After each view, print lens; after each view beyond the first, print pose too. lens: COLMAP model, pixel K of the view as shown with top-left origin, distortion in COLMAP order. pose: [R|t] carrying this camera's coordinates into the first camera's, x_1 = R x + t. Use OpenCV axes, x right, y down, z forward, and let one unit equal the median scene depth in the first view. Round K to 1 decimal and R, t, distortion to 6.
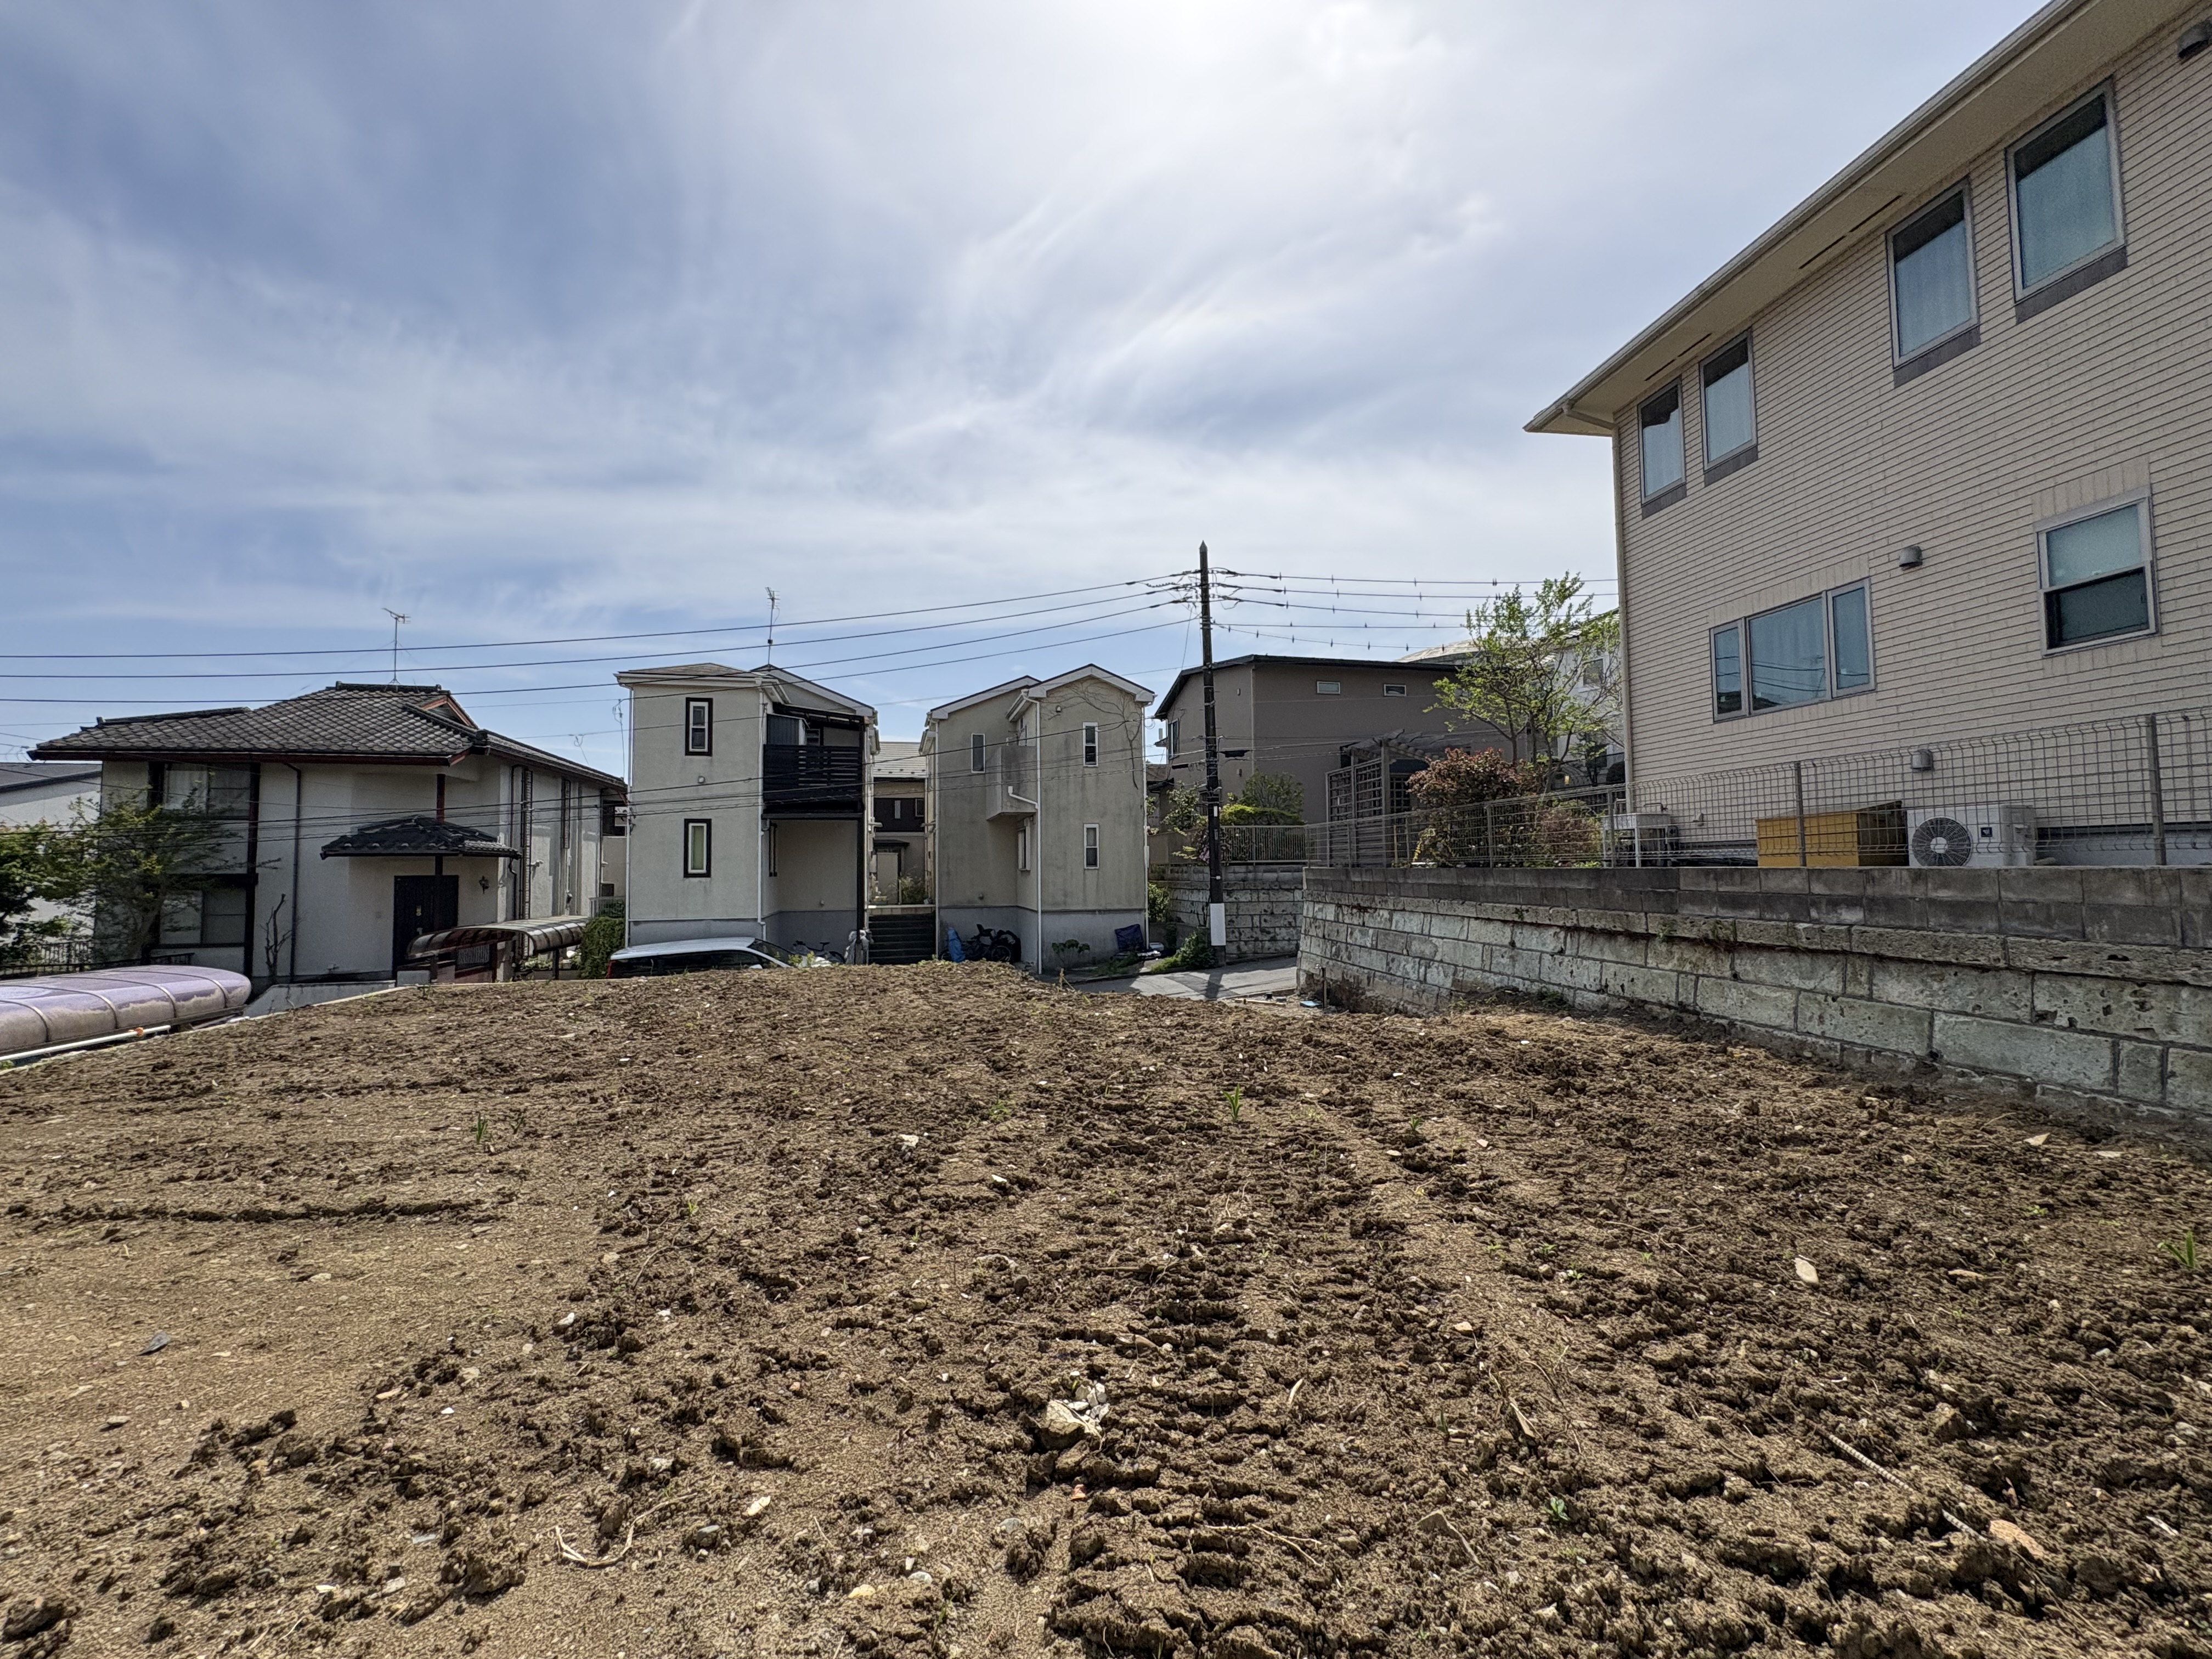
lens RADIAL K [[879.8, 0, 1109.7], [0, 879.8, 833.6], [0, 0, 1]] dist [-0.001772, 0.000487]
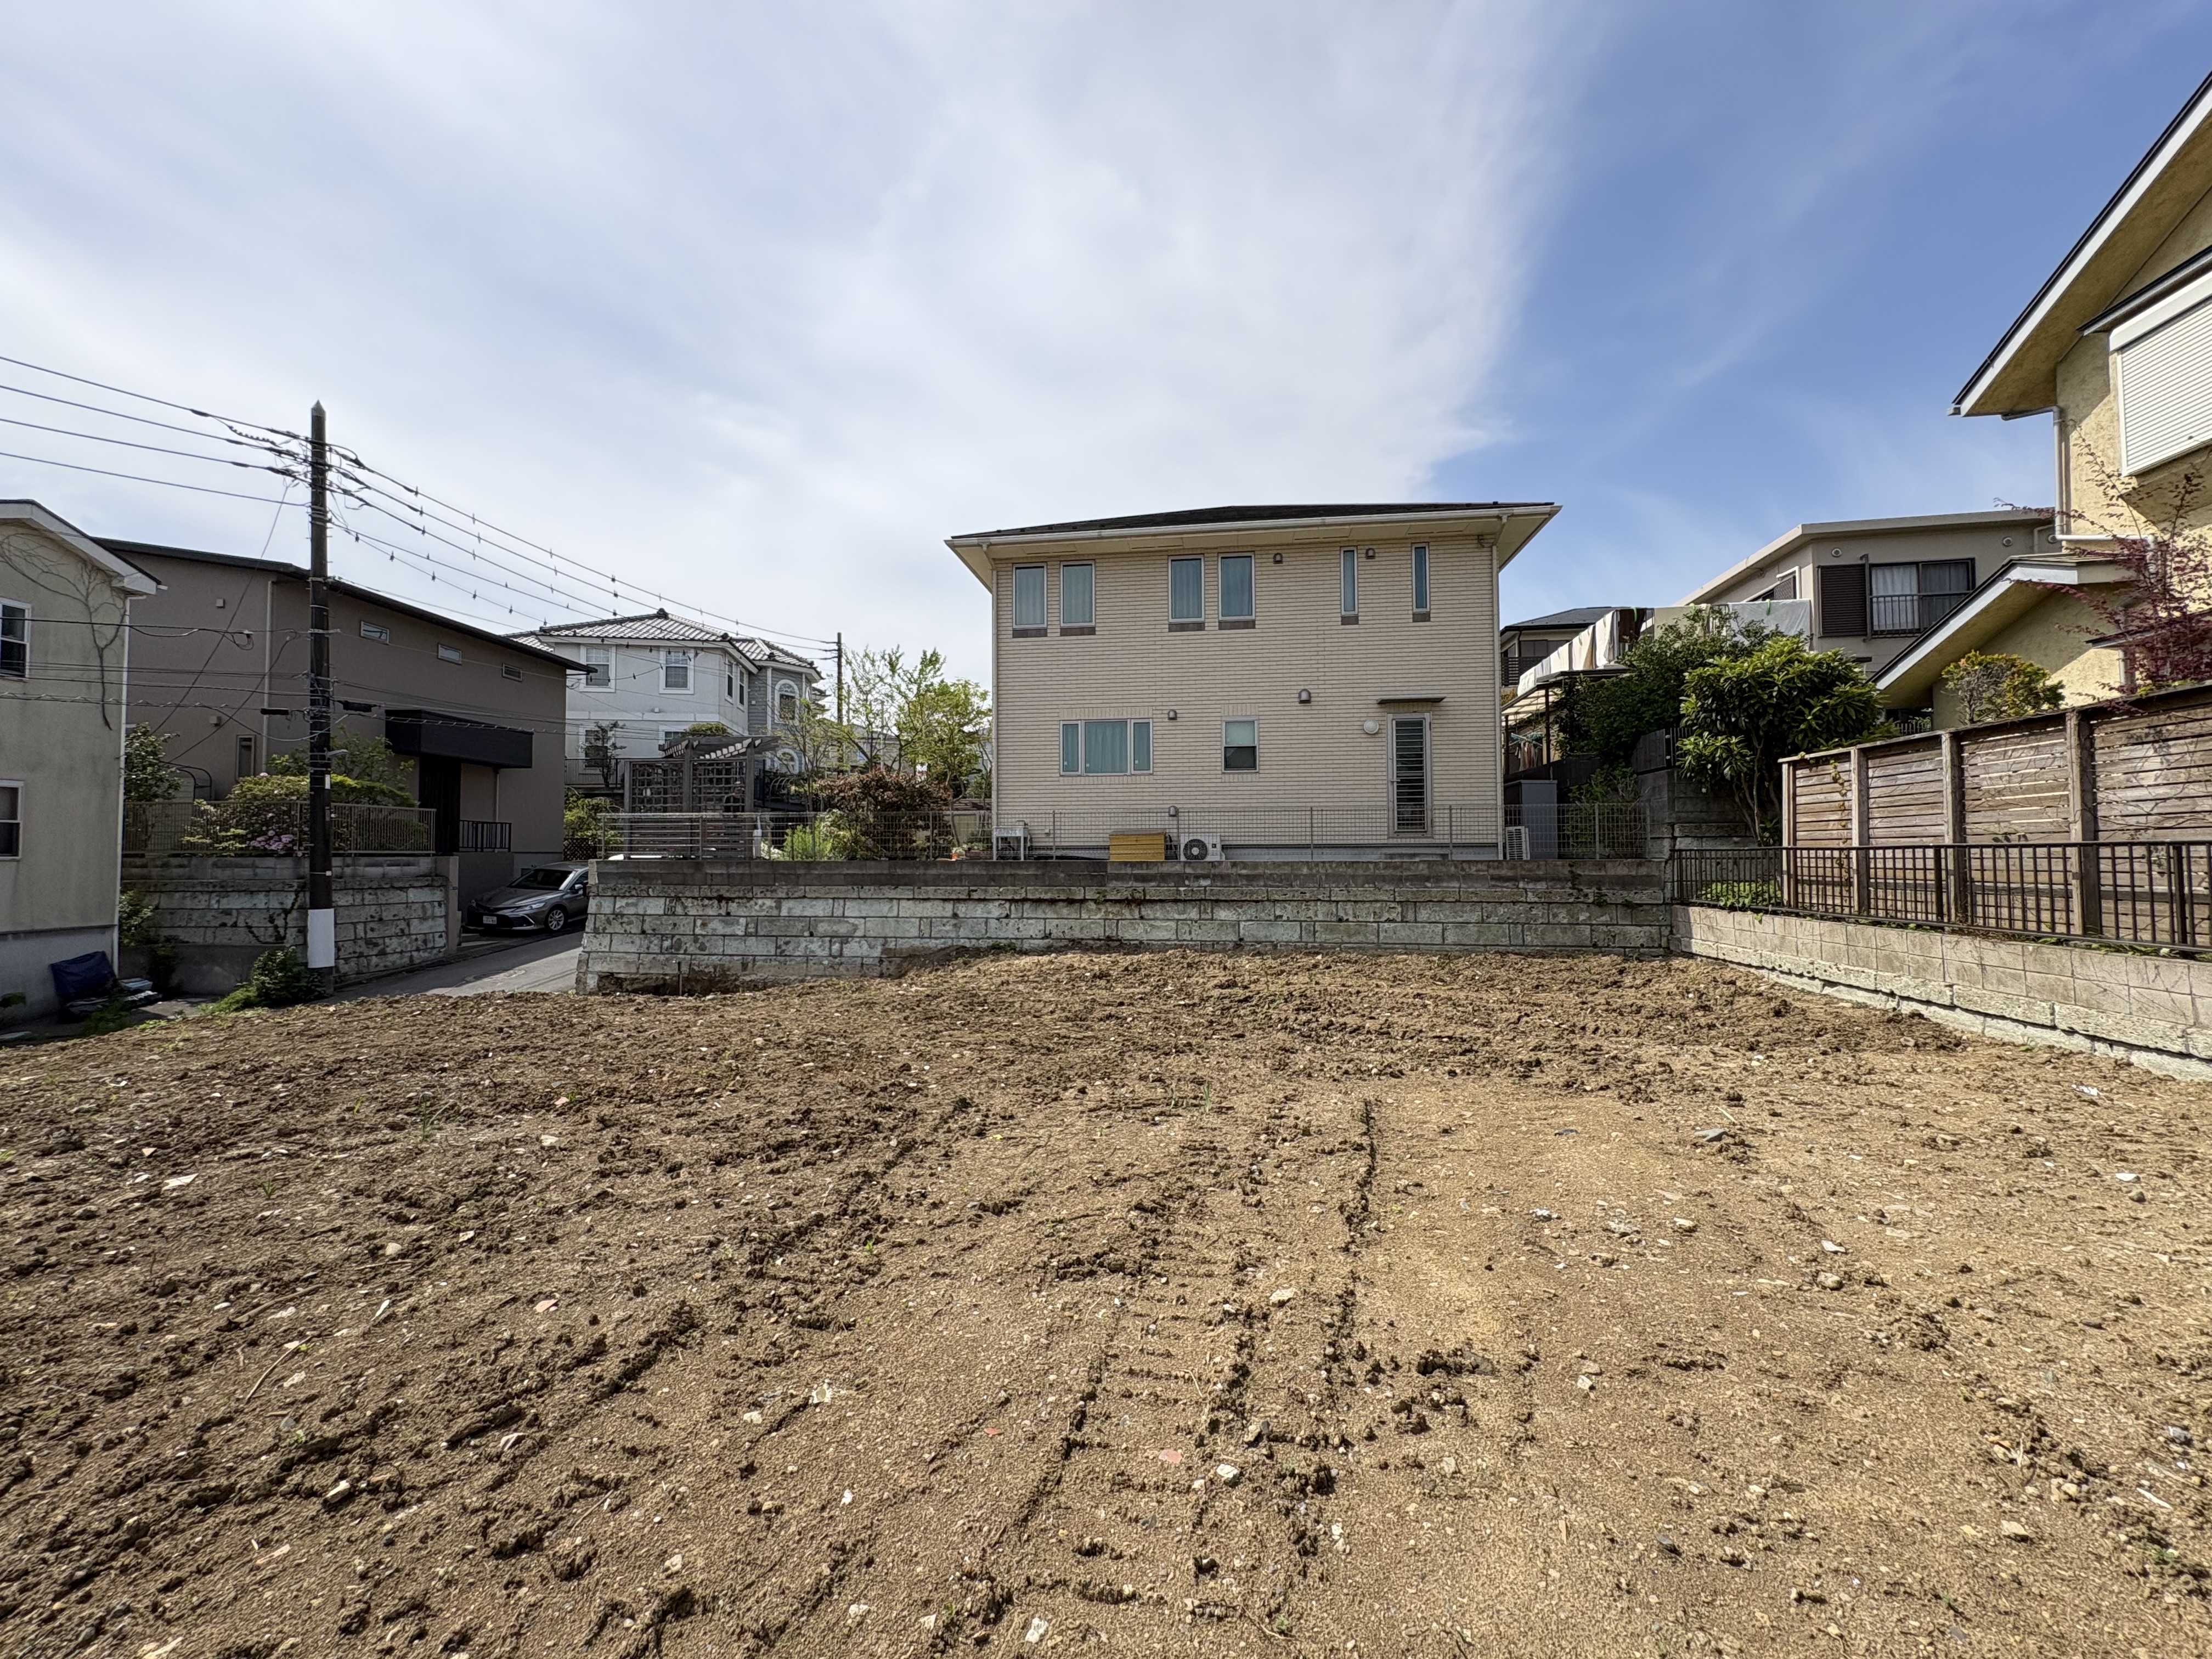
lens RADIAL K [[879.8, 0, 1116.3], [0, 879.8, 833.9], [0, 0, 1]] dist [-0.001772, 0.000487]
pose [[0.286279, 0.036662, 0.957444, -0.902964], [-0.038979, 0.998886, -0.026594, 0.026444], [-0.957353, -0.029707, 0.287390, 0.402194]]
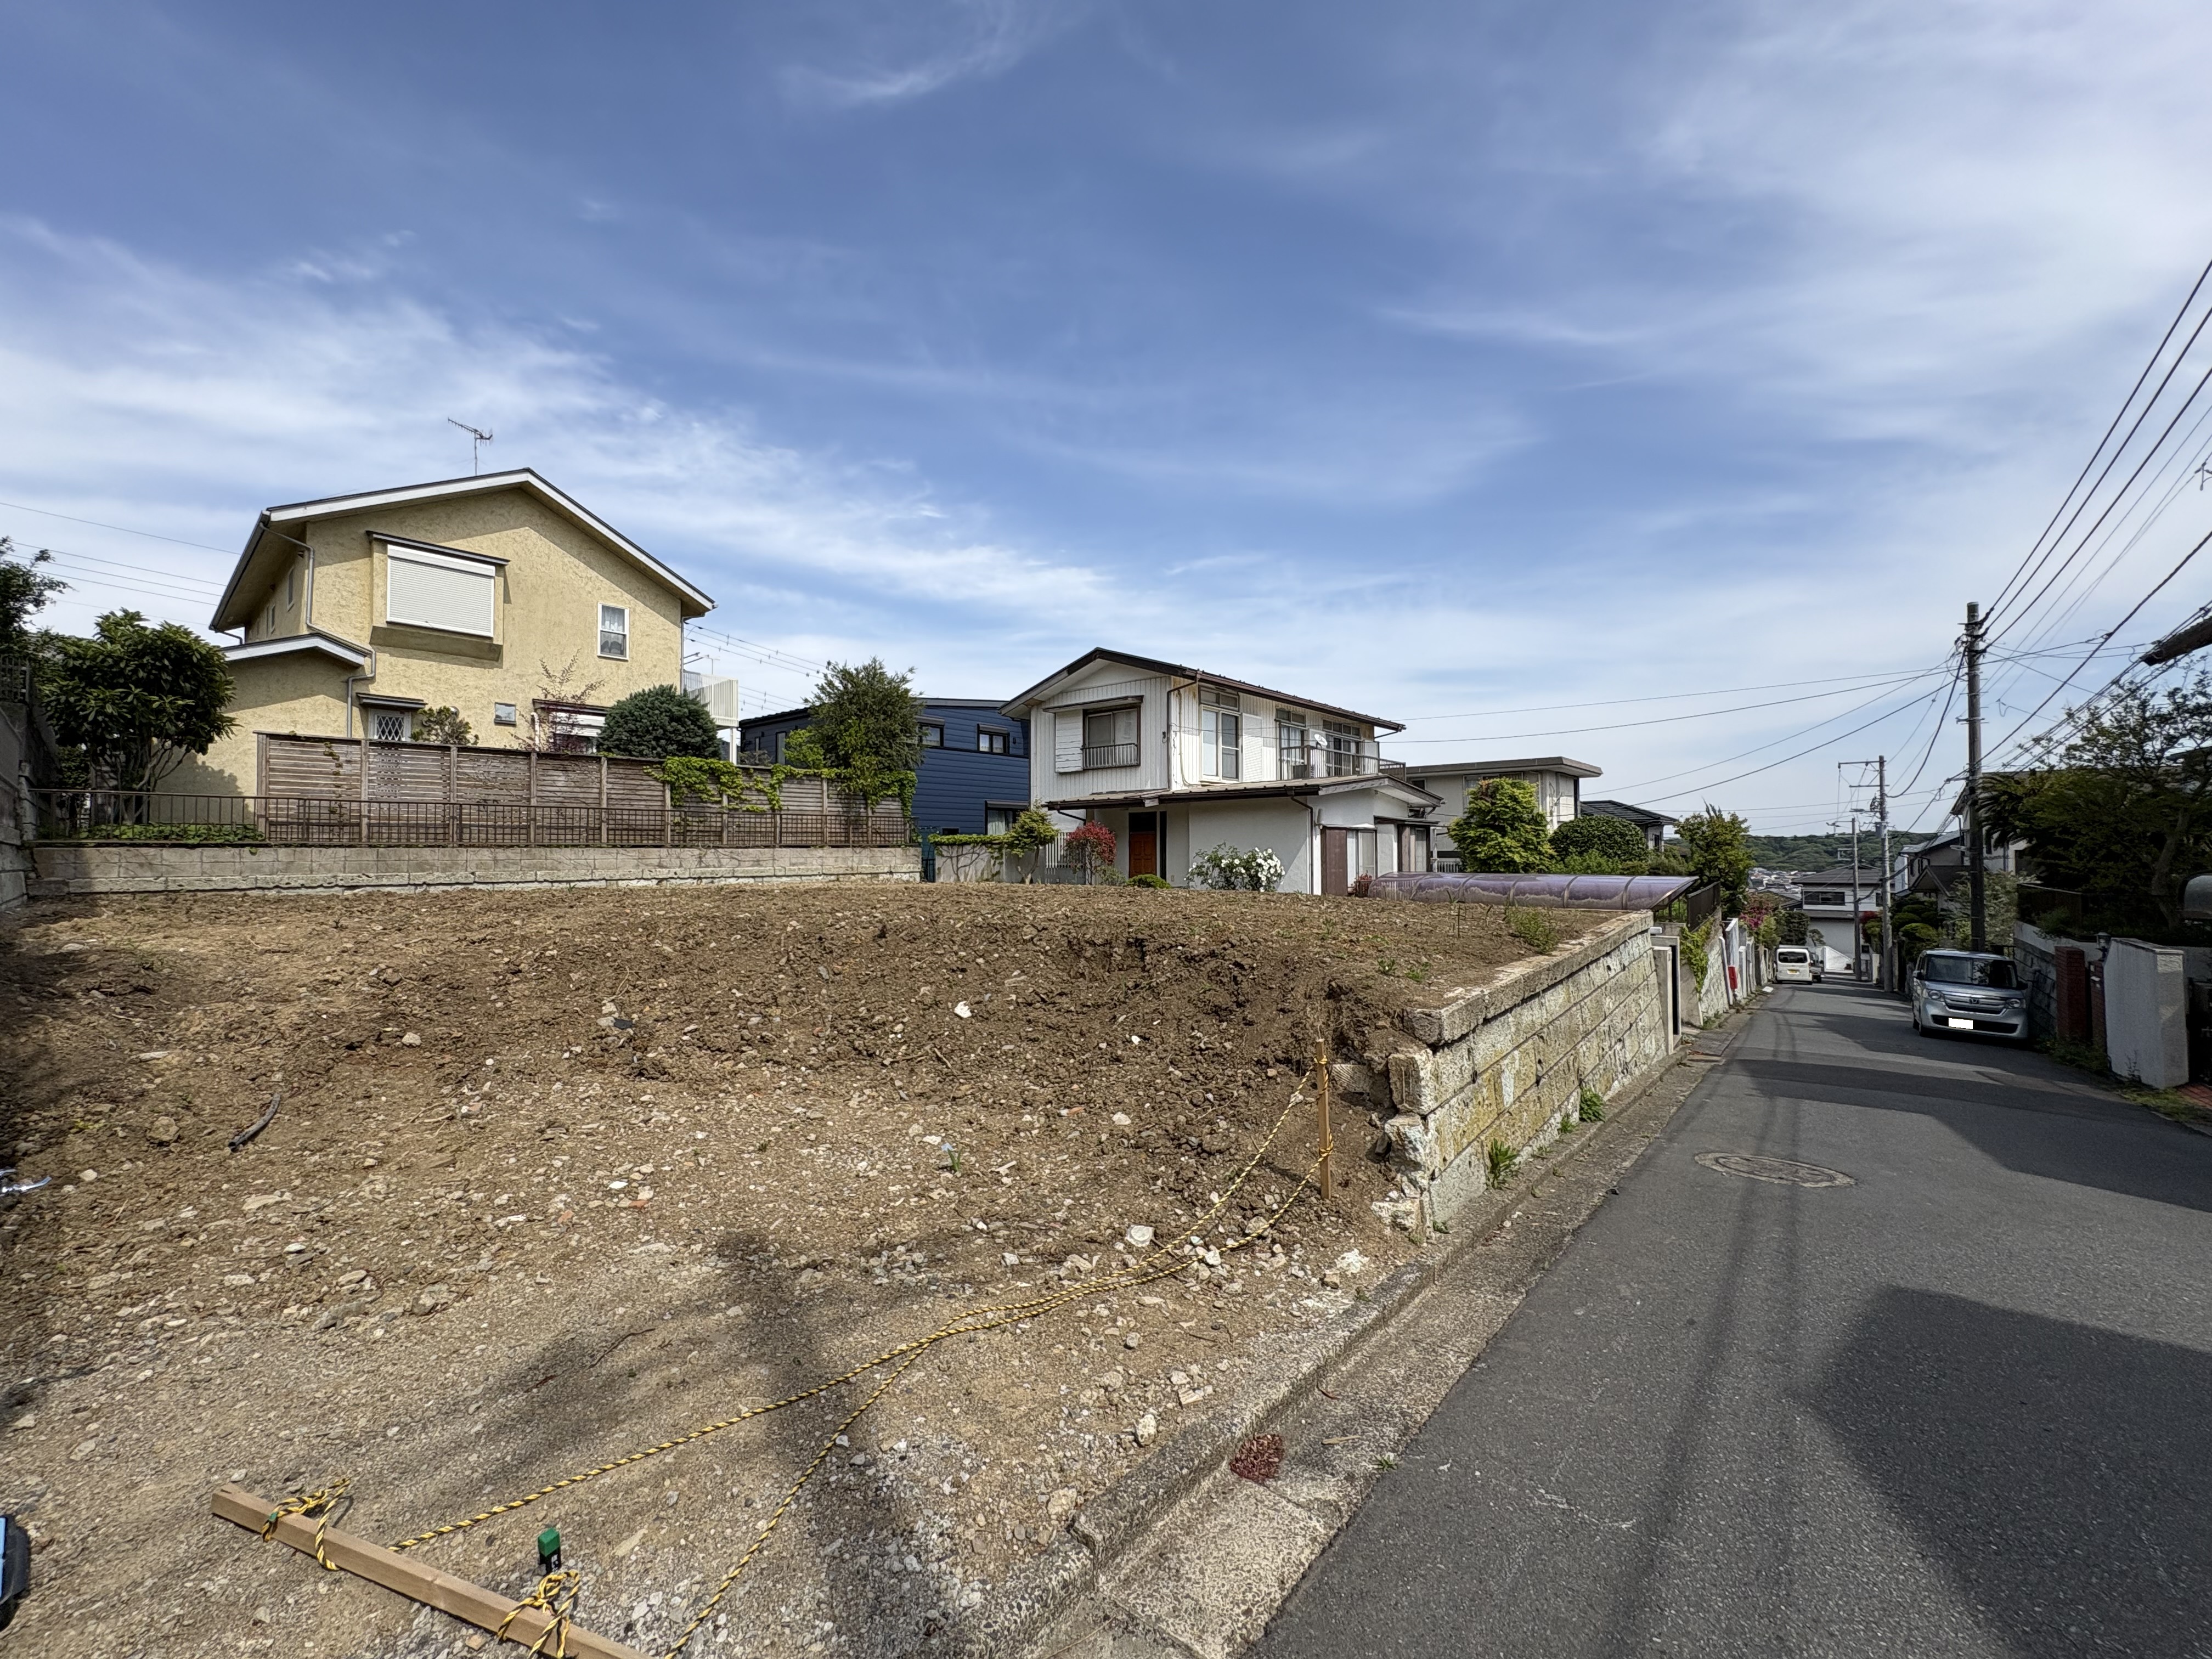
lens RADIAL K [[879.8, 0, 1105.1], [0, 879.8, 825.9], [0, 0, 1]] dist [-0.001772, 0.000487]
pose [[-0.765208, -0.004745, -0.643765, 0.303587], [0.039295, 0.997764, -0.054062, 0.168296], [0.642582, -0.066665, -0.763311, 1.988592]]
